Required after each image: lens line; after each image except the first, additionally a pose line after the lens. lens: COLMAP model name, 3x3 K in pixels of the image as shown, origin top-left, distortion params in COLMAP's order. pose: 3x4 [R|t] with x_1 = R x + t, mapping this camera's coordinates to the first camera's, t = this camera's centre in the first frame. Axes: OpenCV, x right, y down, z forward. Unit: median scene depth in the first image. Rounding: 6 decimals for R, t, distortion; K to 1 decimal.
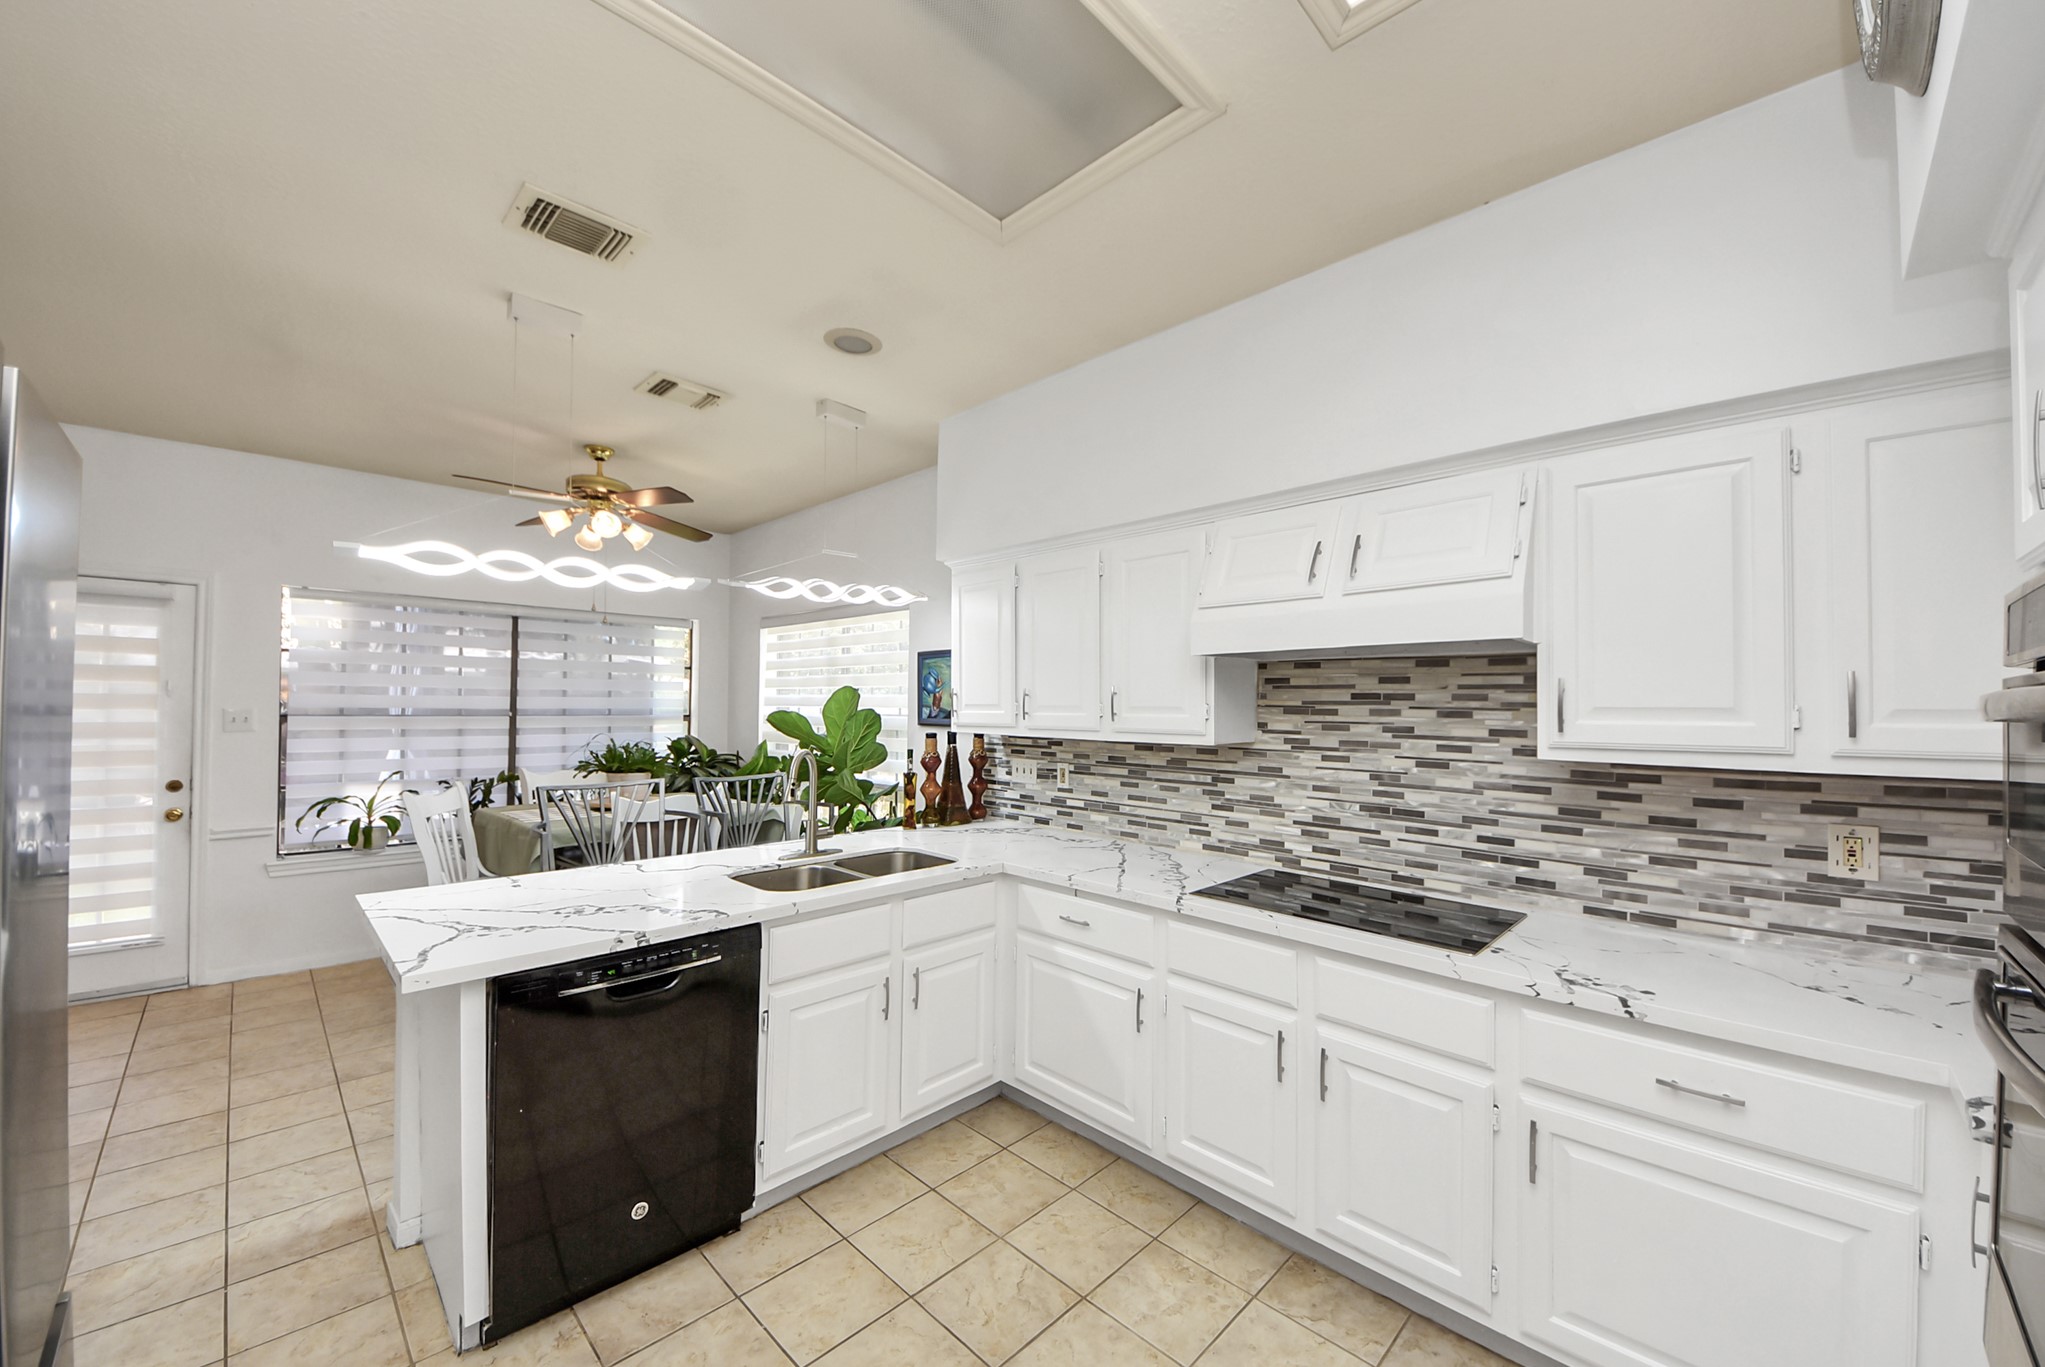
lens RADIAL K [[764.7, 0, 1046.7], [0, 764.7, 695.7], [0, 0, 1]] dist [0.056789, -0.038687]
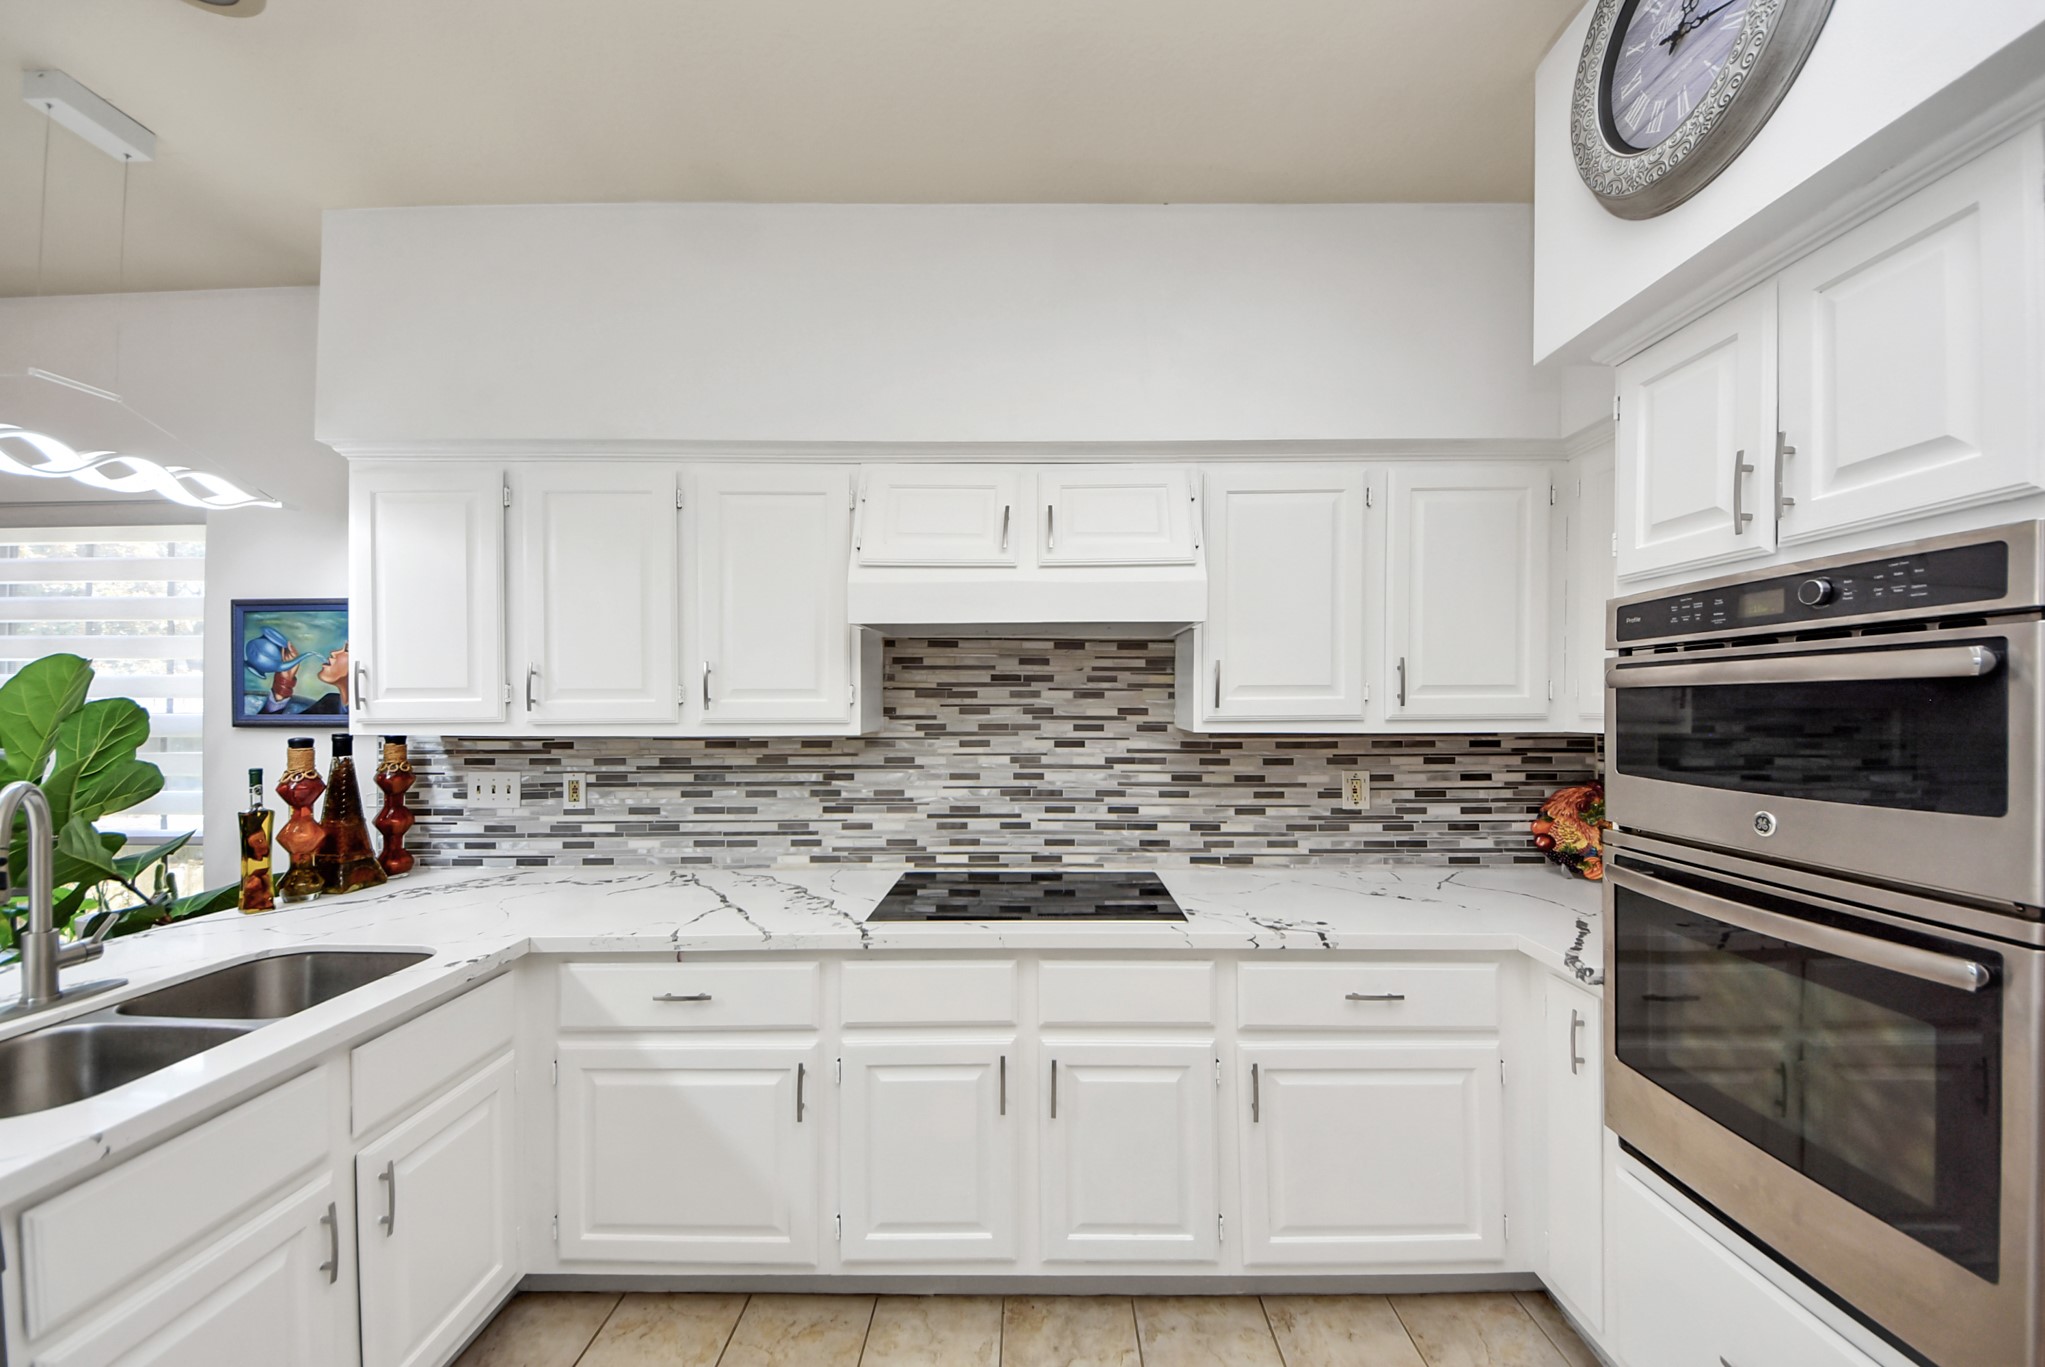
lens RADIAL K [[735.4, 0, 1041.7], [0, 735.4, 697.6], [0, 0, 1]] dist [0.036383, -0.025135]
pose [[0.719865, -0.006364, 0.694084, -0.174956], [-0.001600, 0.999940, 0.010827, 0.014108], [-0.694112, -0.008905, 0.719812, 0.268455]]
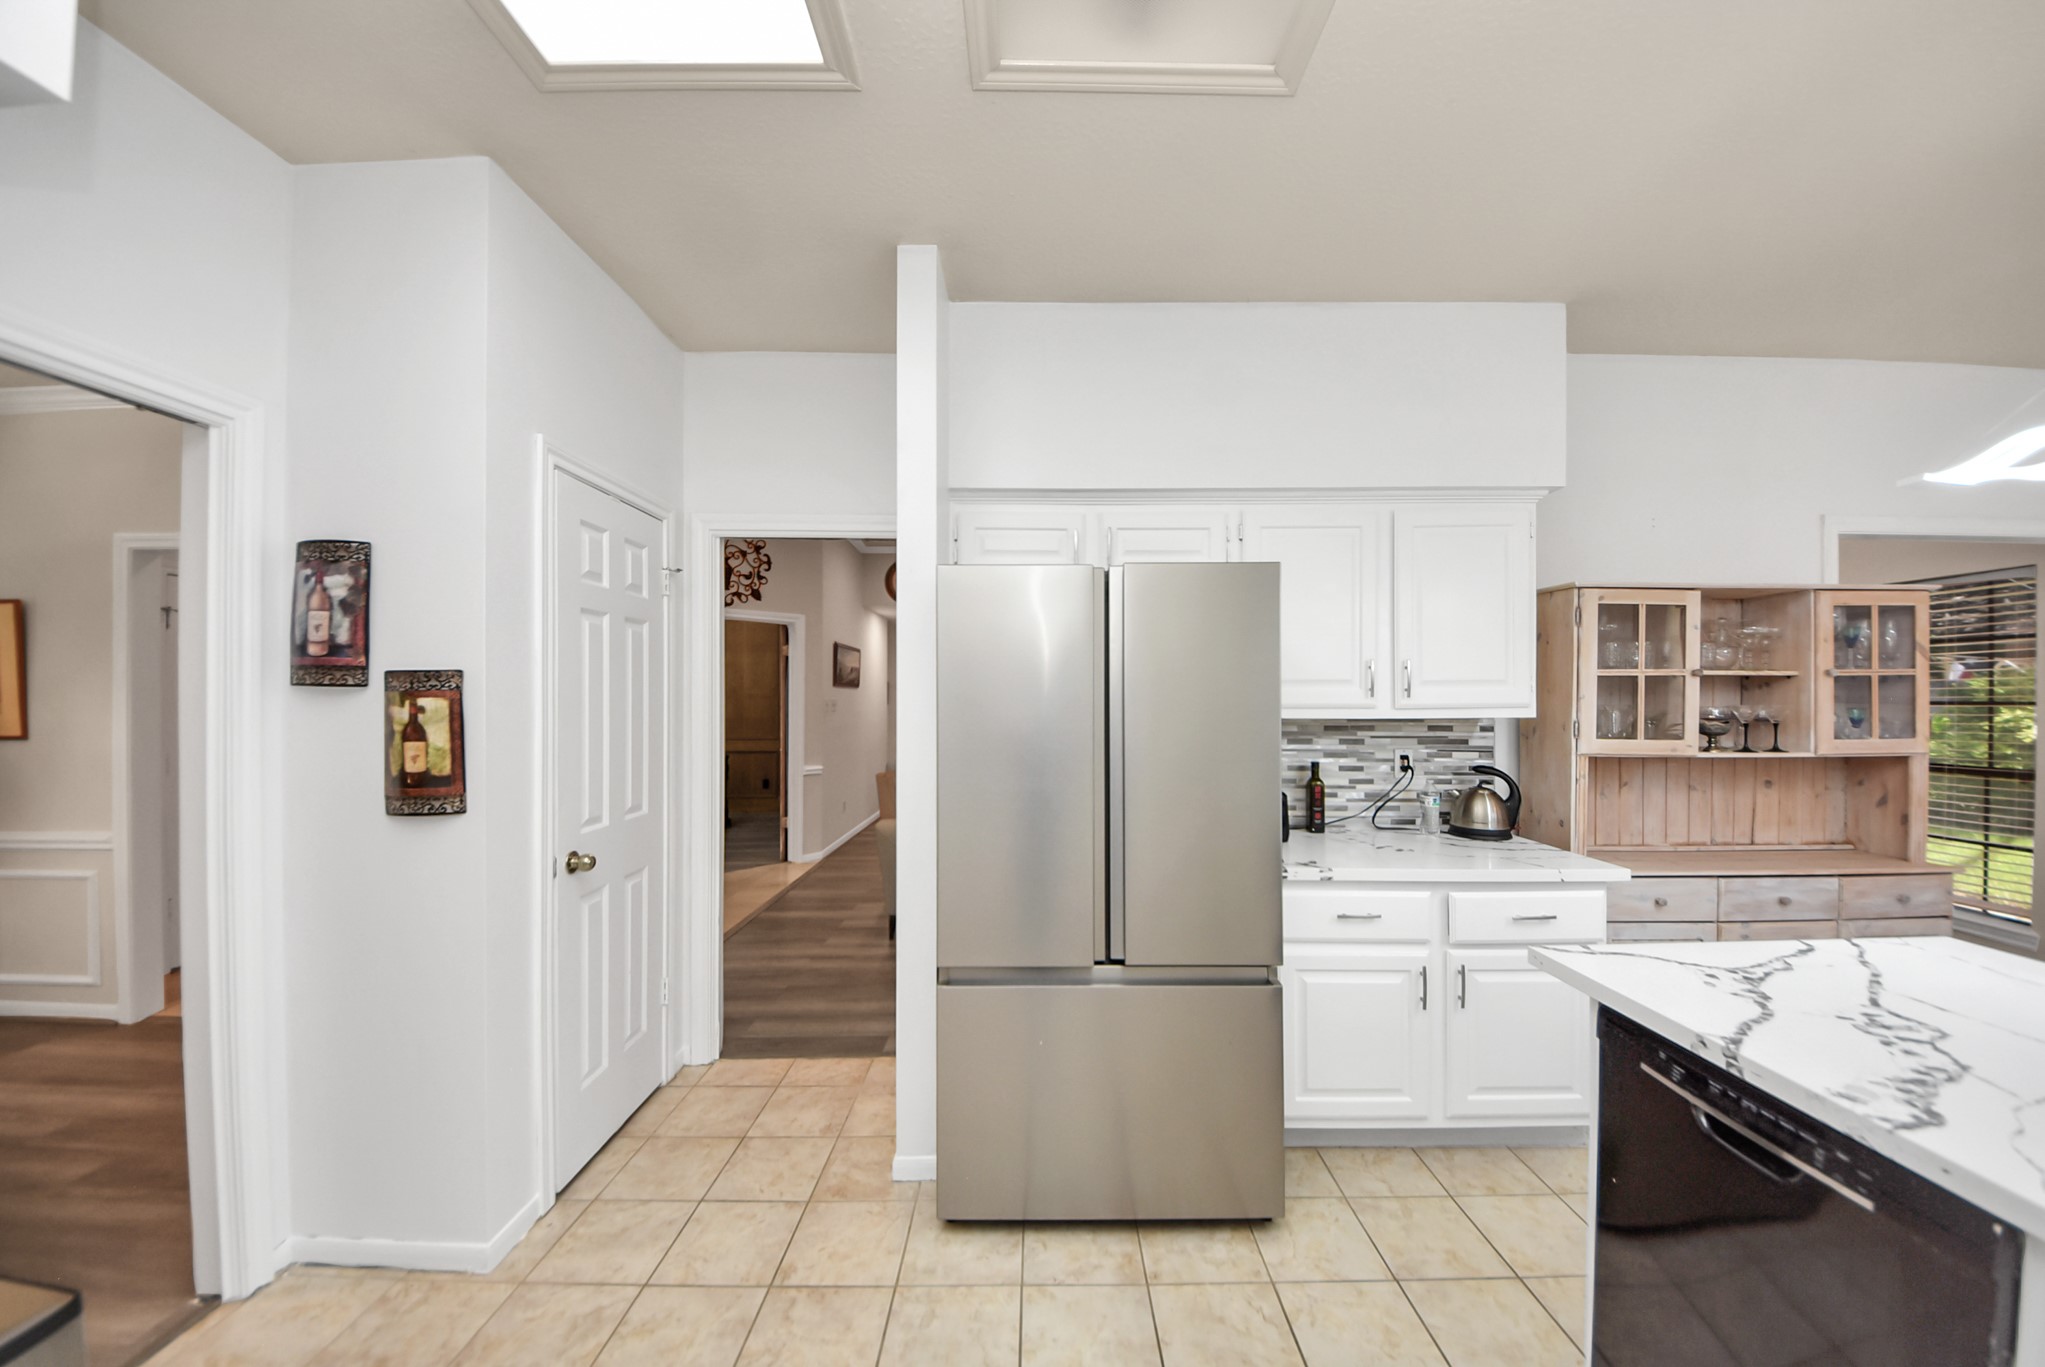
lens RADIAL K [[731.7, 0, 1032.8], [0, 731.7, 685.2], [0, 0, 1]] dist [-0.001008, -0.010098]
pose [[-0.714640, -0.019964, -0.699207, 0.175506], [0.003233, 0.999488, -0.031842, 0.024534], [0.699485, -0.025016, -0.714210, 0.679633]]
